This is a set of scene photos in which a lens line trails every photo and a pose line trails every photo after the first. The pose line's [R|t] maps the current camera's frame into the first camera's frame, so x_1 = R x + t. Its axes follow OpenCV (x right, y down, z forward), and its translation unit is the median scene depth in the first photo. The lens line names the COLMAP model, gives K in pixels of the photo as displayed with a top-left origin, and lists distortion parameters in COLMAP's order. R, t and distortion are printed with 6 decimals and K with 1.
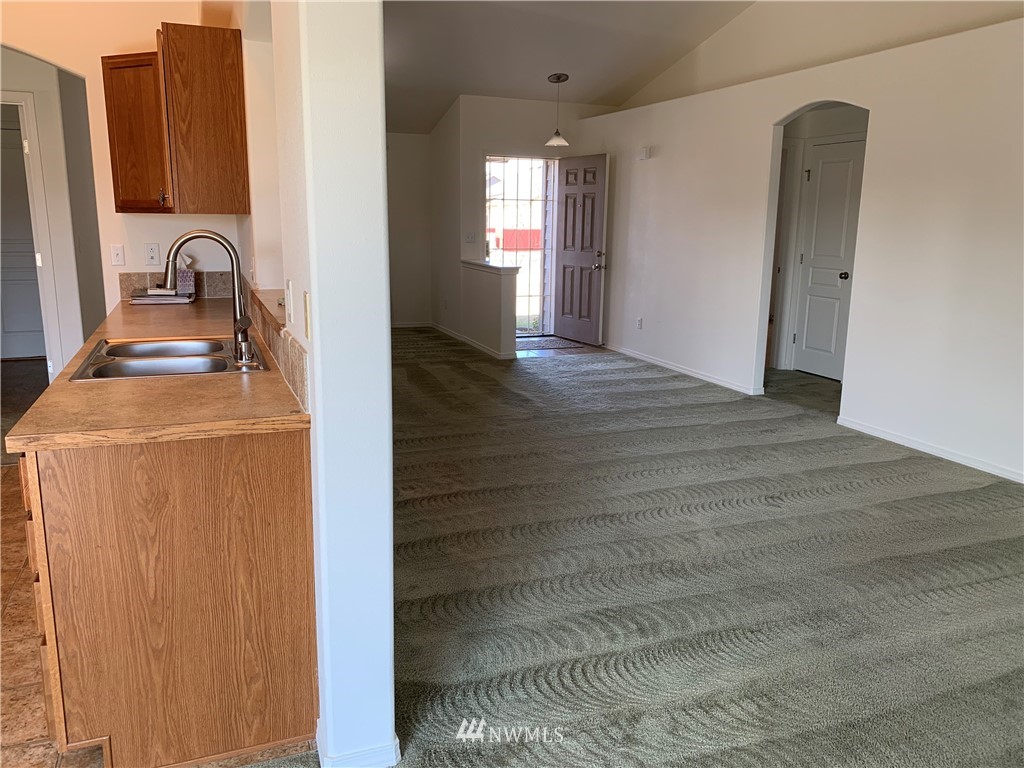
lens RADIAL K [[793.6, 0, 512.0], [0, 793.6, 384.0], [0, 0, 1]] dist [-0.002736, -0.002352]
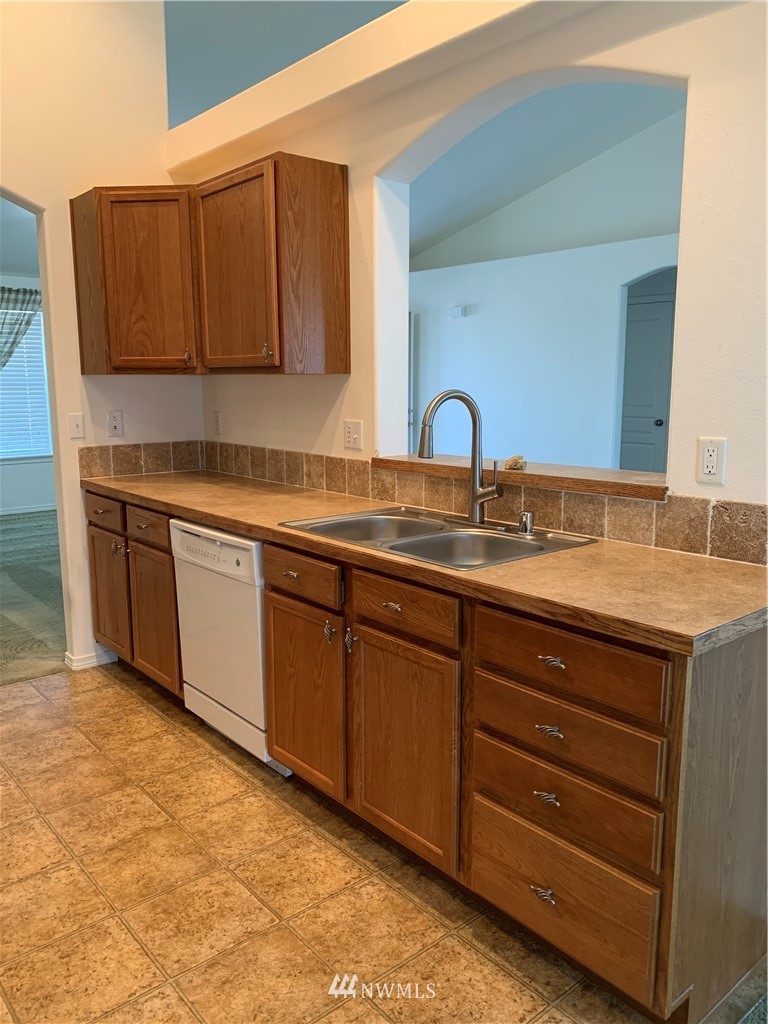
lens RADIAL K [[790.0, 0, 384.0], [0, 790.0, 512.0], [0, 0, 1]] dist [0.009261, 0.001293]
pose [[0.946029, -0.070708, 0.316275, -0.512738], [0.082601, 0.996285, -0.024338, -0.030098], [-0.313379, 0.049150, 0.948355, 0.138612]]
